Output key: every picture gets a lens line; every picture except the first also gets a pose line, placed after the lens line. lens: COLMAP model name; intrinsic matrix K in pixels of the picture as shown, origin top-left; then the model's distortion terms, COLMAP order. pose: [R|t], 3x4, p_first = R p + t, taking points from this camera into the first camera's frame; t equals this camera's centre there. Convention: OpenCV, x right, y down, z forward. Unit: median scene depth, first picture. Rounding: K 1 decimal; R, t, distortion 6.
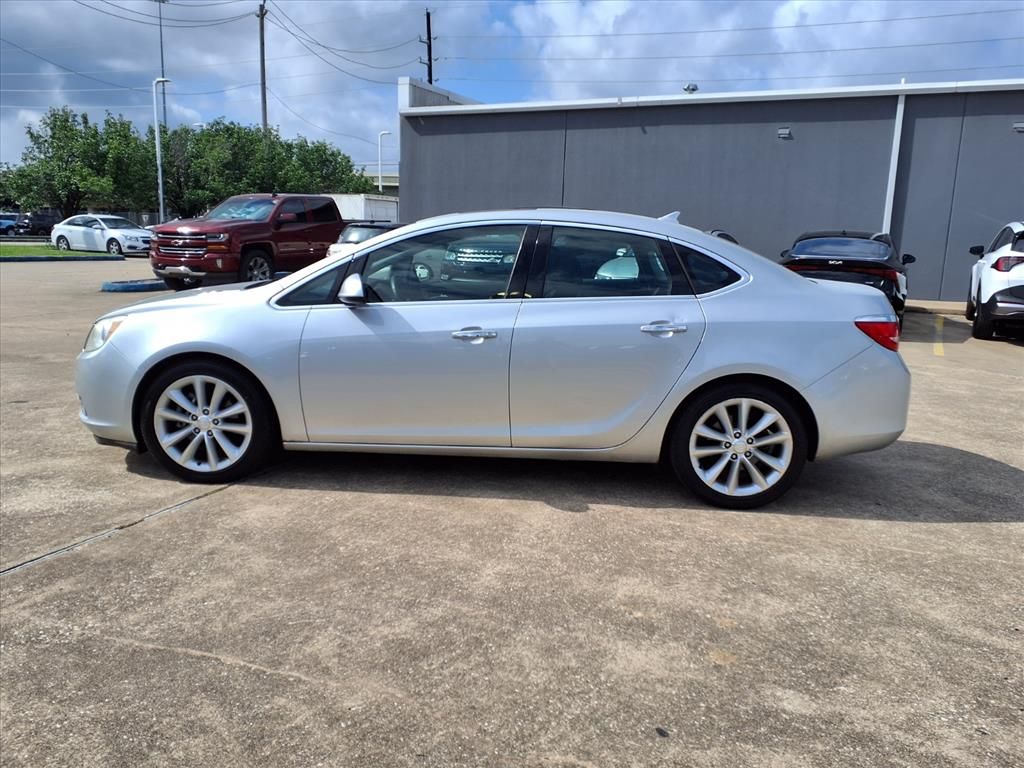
lens RADIAL K [[797.7, 0, 527.6], [0, 797.7, 408.6], [0, 0, 1]] dist [0.085336, -0.149202]
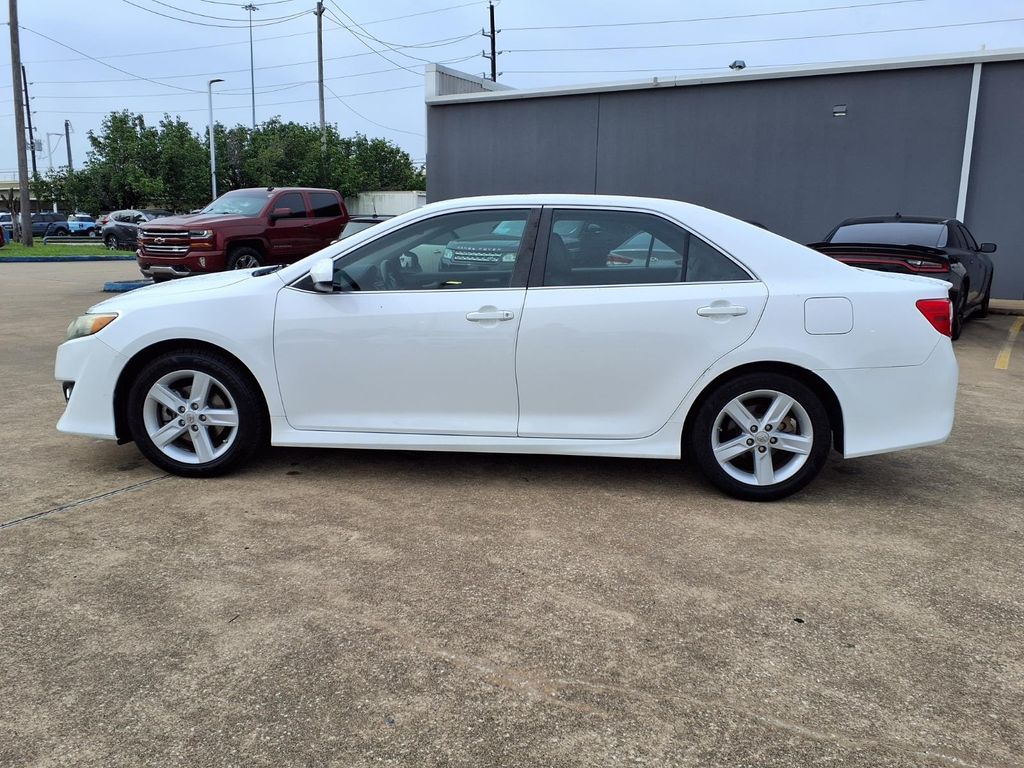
lens RADIAL K [[821.2, 0, 524.8], [0, 821.2, 388.7], [0, 0, 1]] dist [0.050016, -0.073993]
pose [[0.995169, 0.007055, -0.097923, 0.250037], [-0.009495, 0.999656, -0.024467, -0.044698], [0.097716, 0.025278, 0.994893, 0.279044]]
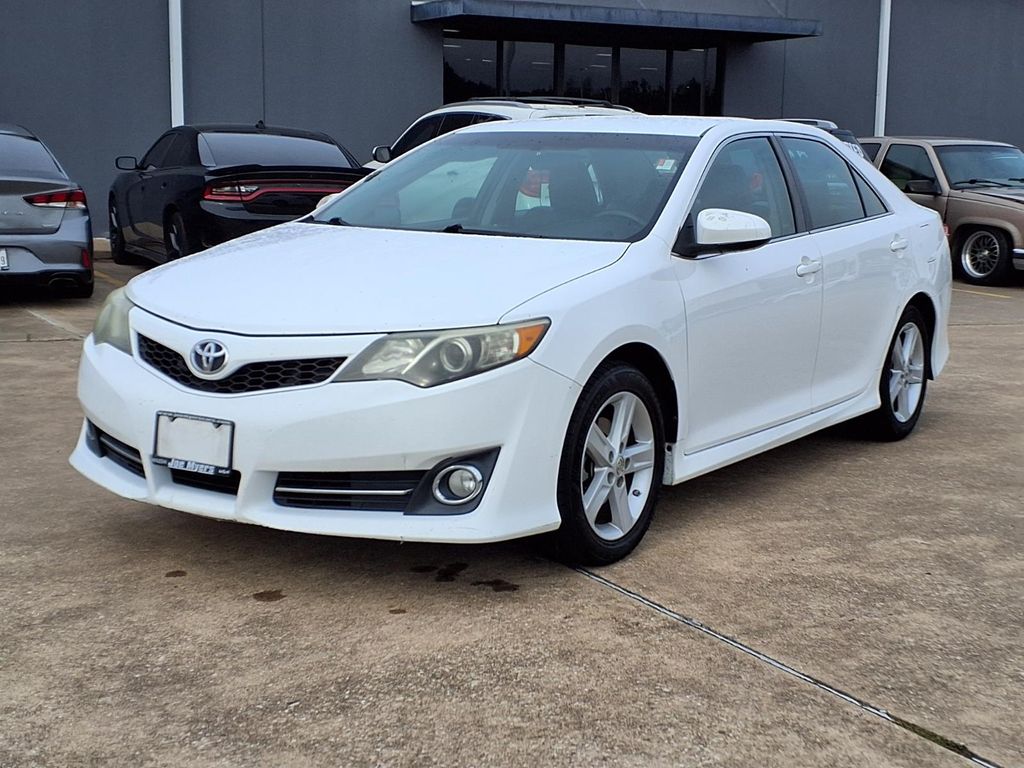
lens RADIAL K [[1420.1, 0, 512.0], [0, 1420.1, 384.0], [0, 0, 1]] dist [0.243330, -0.763484]
pose [[0.603676, -0.140901, 0.784680, -0.968593], [0.167279, 0.984734, 0.048132, -0.144391], [-0.779482, 0.102204, 0.618030, 0.557940]]
